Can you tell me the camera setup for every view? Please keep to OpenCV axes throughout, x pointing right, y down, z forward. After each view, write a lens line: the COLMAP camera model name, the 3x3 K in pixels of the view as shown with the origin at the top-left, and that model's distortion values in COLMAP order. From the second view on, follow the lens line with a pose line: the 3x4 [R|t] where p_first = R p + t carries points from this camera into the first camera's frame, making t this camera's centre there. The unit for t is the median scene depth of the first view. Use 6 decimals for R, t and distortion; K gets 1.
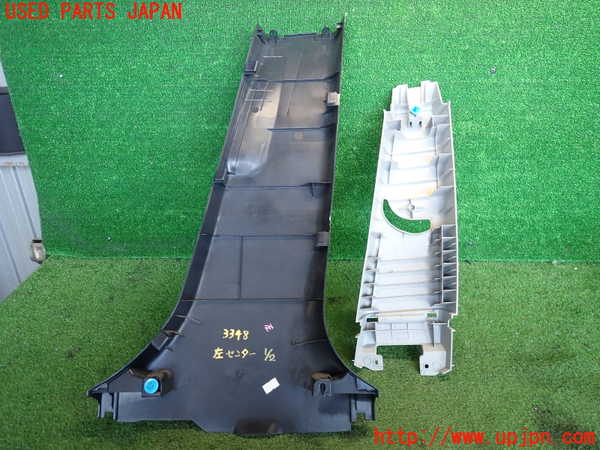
lens RADIAL K [[447.3, 0, 300.0], [0, 447.3, 225.0], [0, 0, 1]] dist [0.008033, 0.005223]
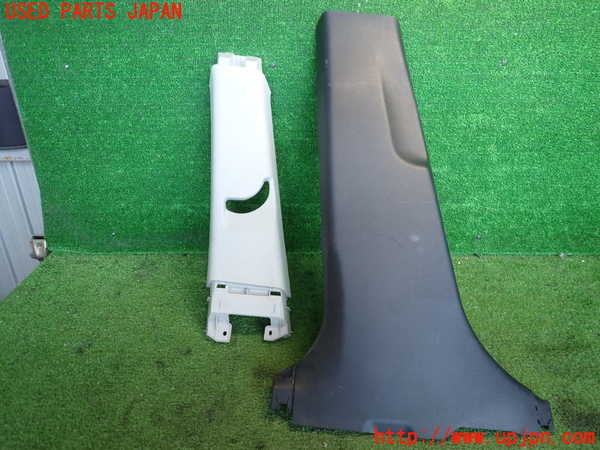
lens RADIAL K [[447.3, 0, 300.0], [0, 447.3, 225.0], [0, 0, 1]] dist [0.008033, 0.005223]
pose [[0.999653, -0.003710, 0.026094, -0.050539], [0.003823, 0.999984, -0.004254, 0.019352], [-0.026078, 0.004353, 0.999650, 0.010476]]
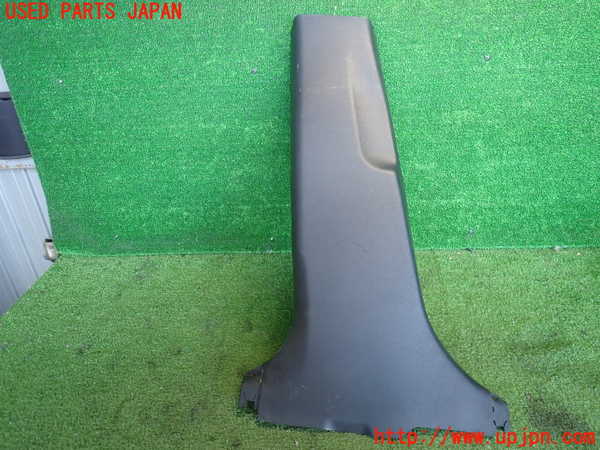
lens RADIAL K [[447.3, 0, 300.0], [0, 447.3, 225.0], [0, 0, 1]] dist [0.008033, 0.005223]
pose [[0.998737, -0.029925, -0.040366, 0.045172], [0.031388, 0.998854, 0.036127, -0.024217], [0.039238, -0.037348, 0.998532, -0.014438]]
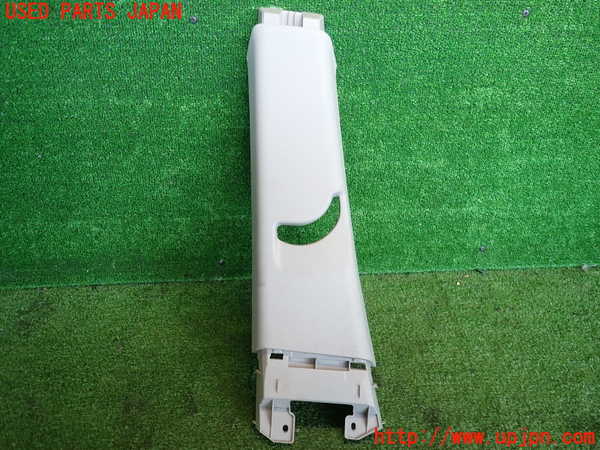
lens RADIAL K [[447.3, 0, 300.0], [0, 447.3, 225.0], [0, 0, 1]] dist [0.008033, 0.005223]
pose [[0.995283, -0.041651, 0.087616, 0.000996], [0.036431, 0.997512, 0.060355, -0.063599], [-0.089912, -0.056879, 0.994324, 0.291456]]
